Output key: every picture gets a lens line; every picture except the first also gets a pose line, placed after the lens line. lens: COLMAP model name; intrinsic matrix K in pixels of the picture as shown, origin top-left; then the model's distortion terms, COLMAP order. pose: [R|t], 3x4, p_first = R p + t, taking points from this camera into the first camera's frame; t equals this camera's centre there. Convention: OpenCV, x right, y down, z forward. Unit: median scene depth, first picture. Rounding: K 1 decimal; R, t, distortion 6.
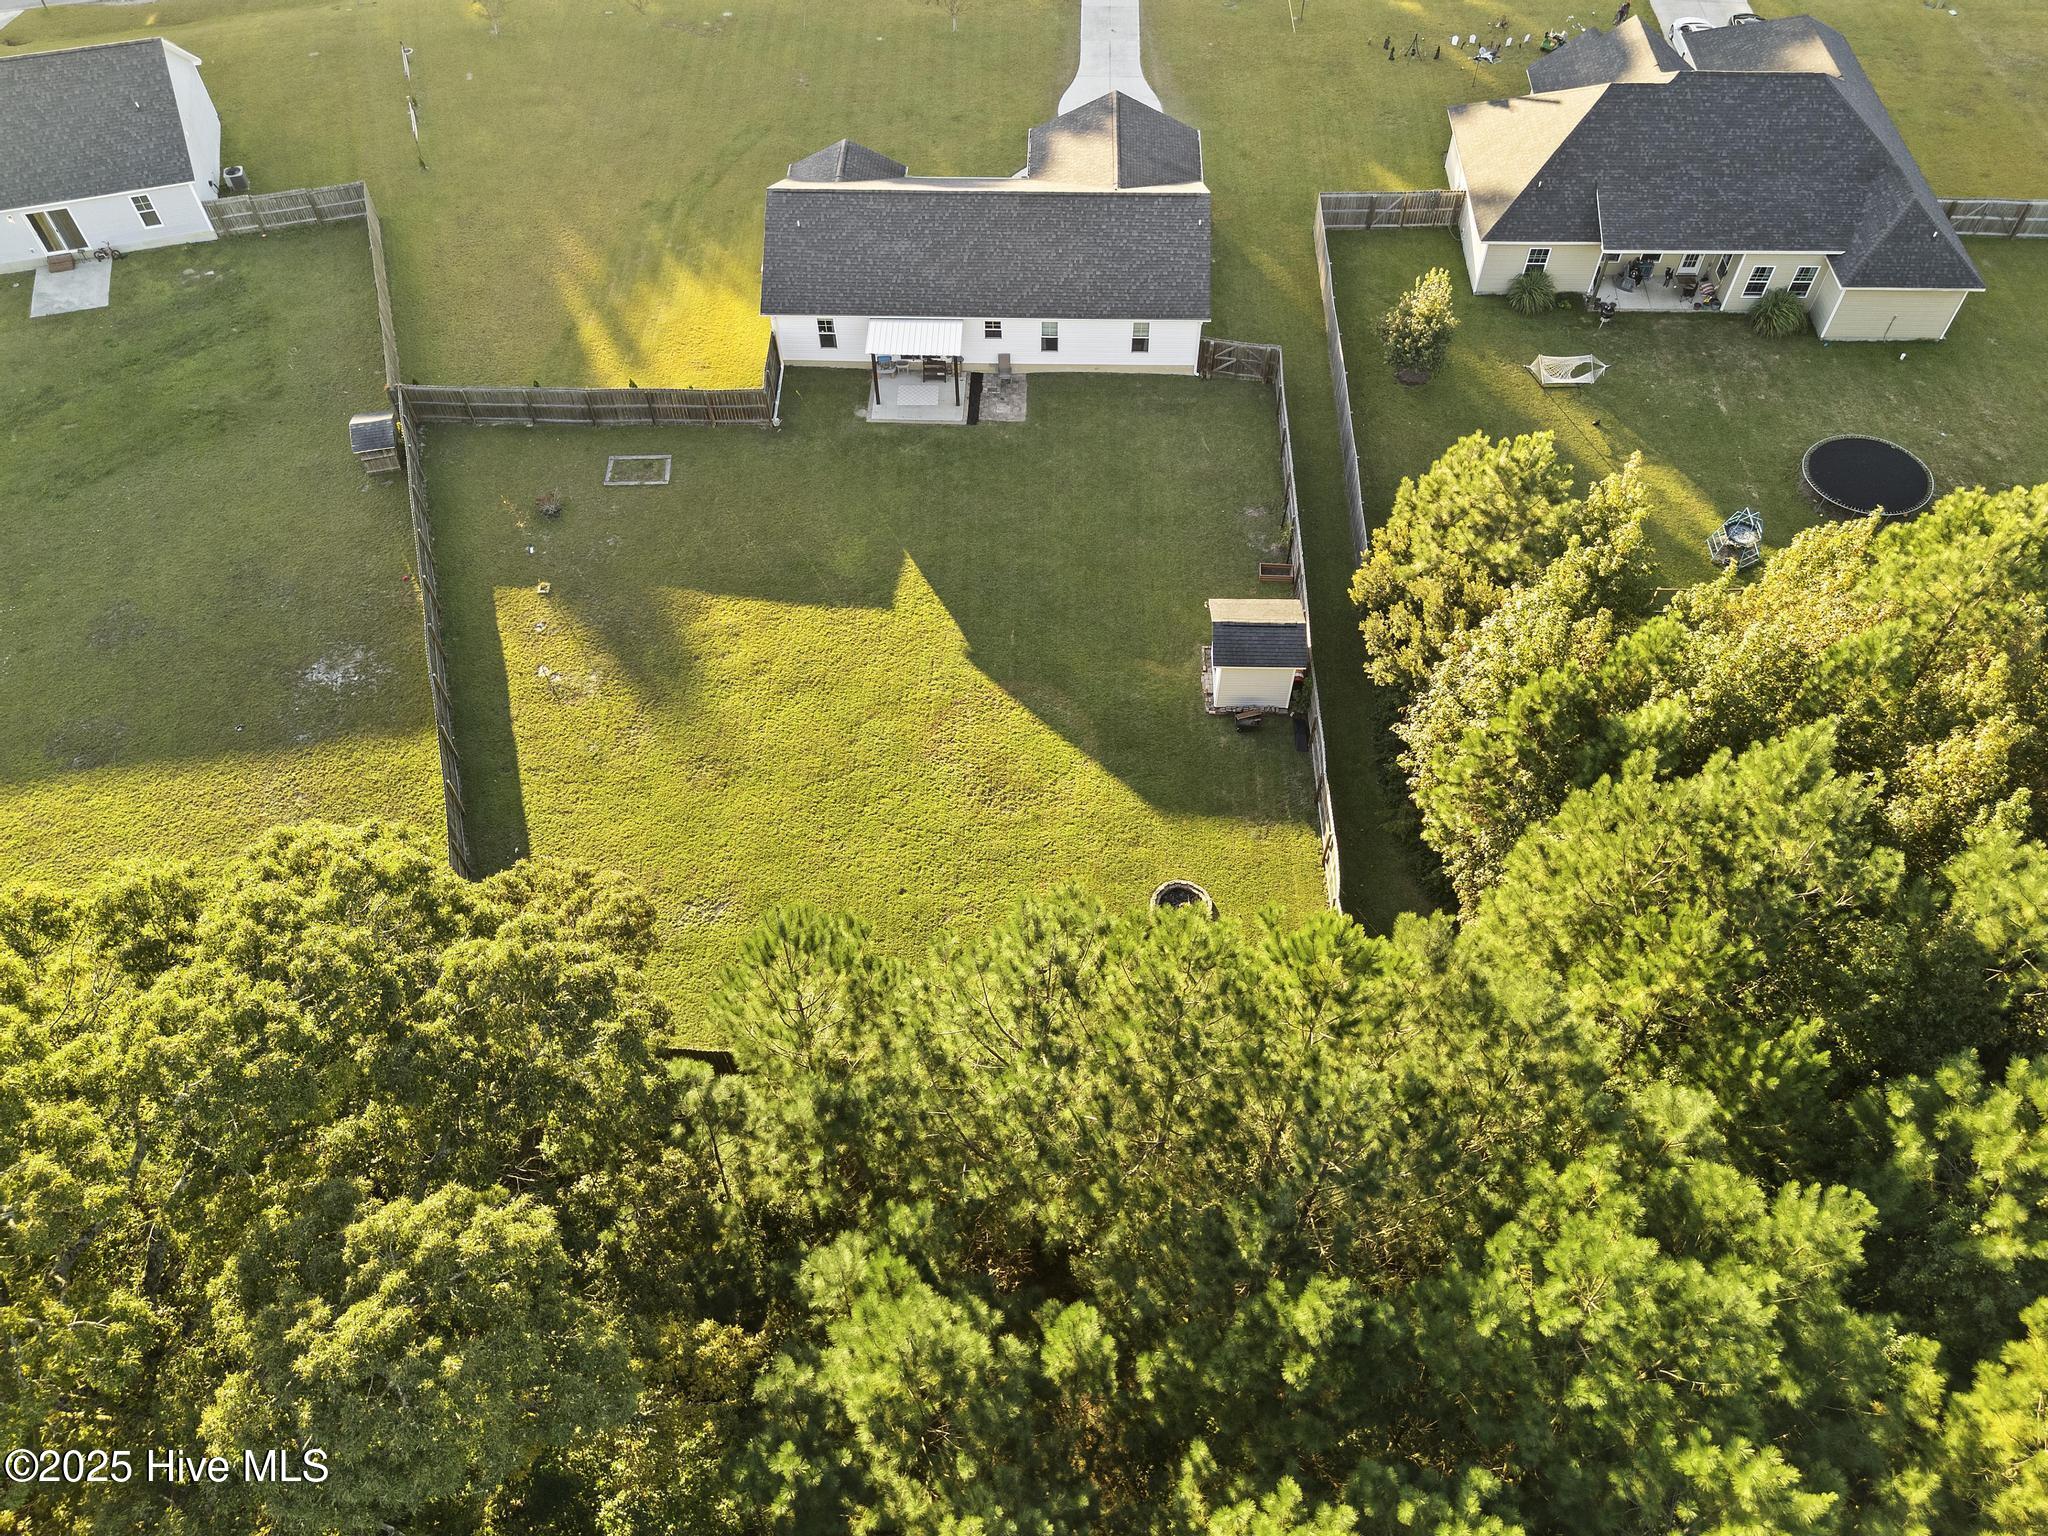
lens RADIAL K [[1495.0, 0, 1031.0], [0, 1495.0, 787.1], [0, 0, 1]] dist [0.086440, -0.086687]
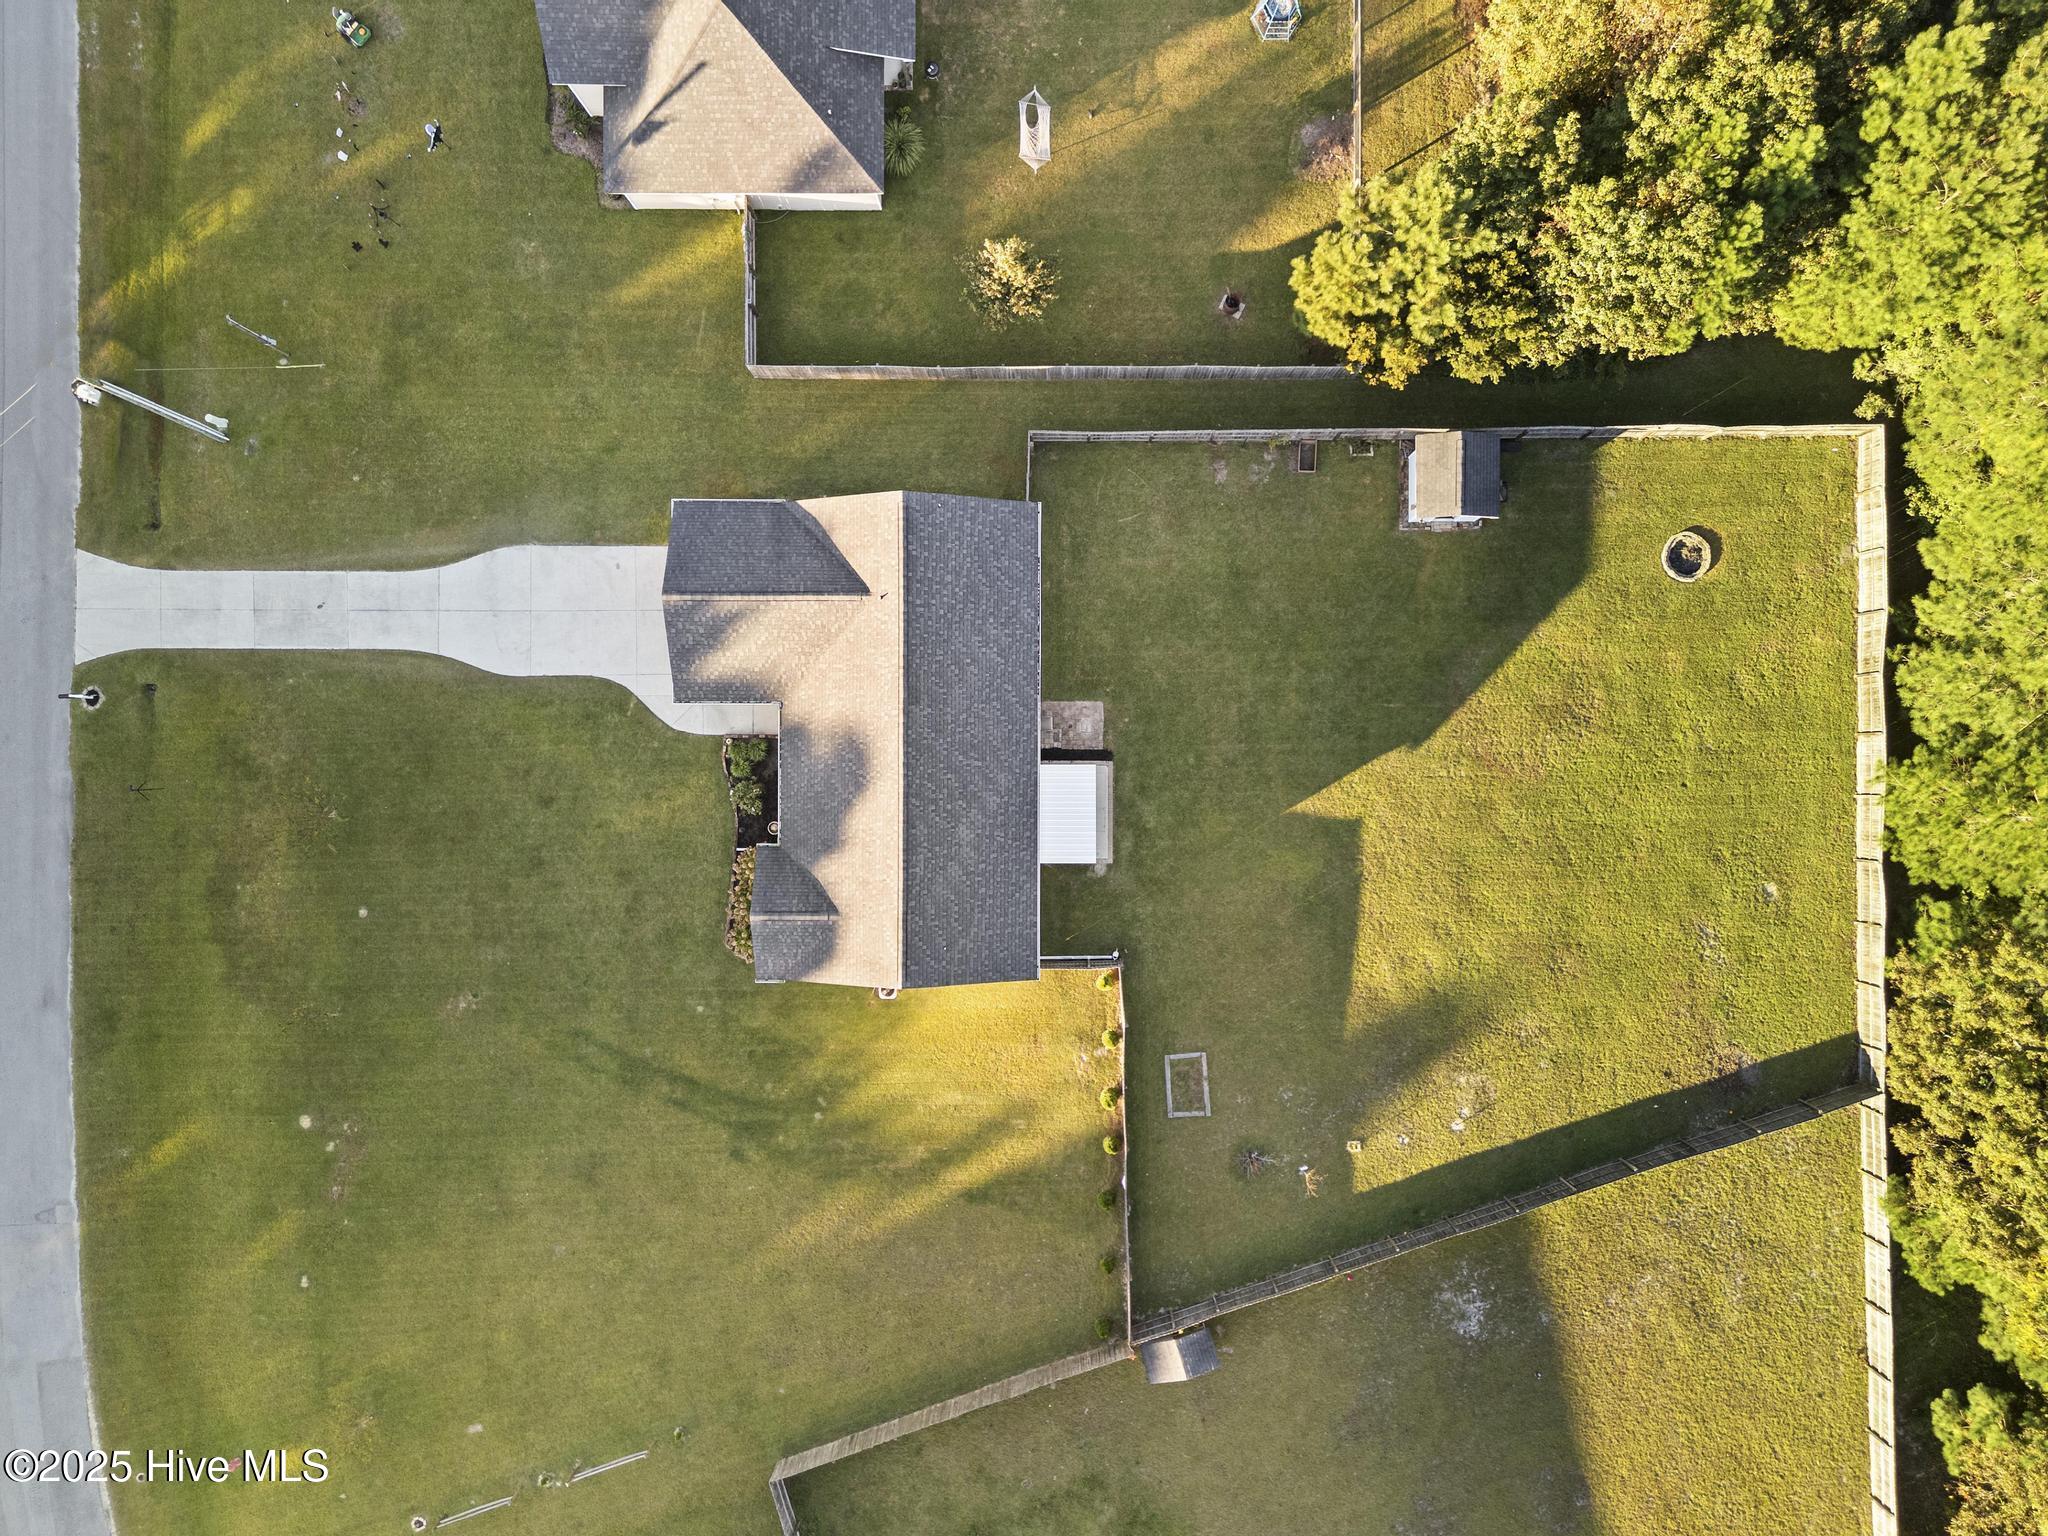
lens RADIAL K [[1495.0, 0, 1031.0], [0, 1495.0, 787.1], [0, 0, 1]] dist [0.086440, -0.086687]
pose [[-0.026702, -0.999632, 0.004775, -0.070466], [0.814096, -0.018974, 0.580420, -0.954572], [-0.580116, 0.019386, 0.814303, 0.269437]]
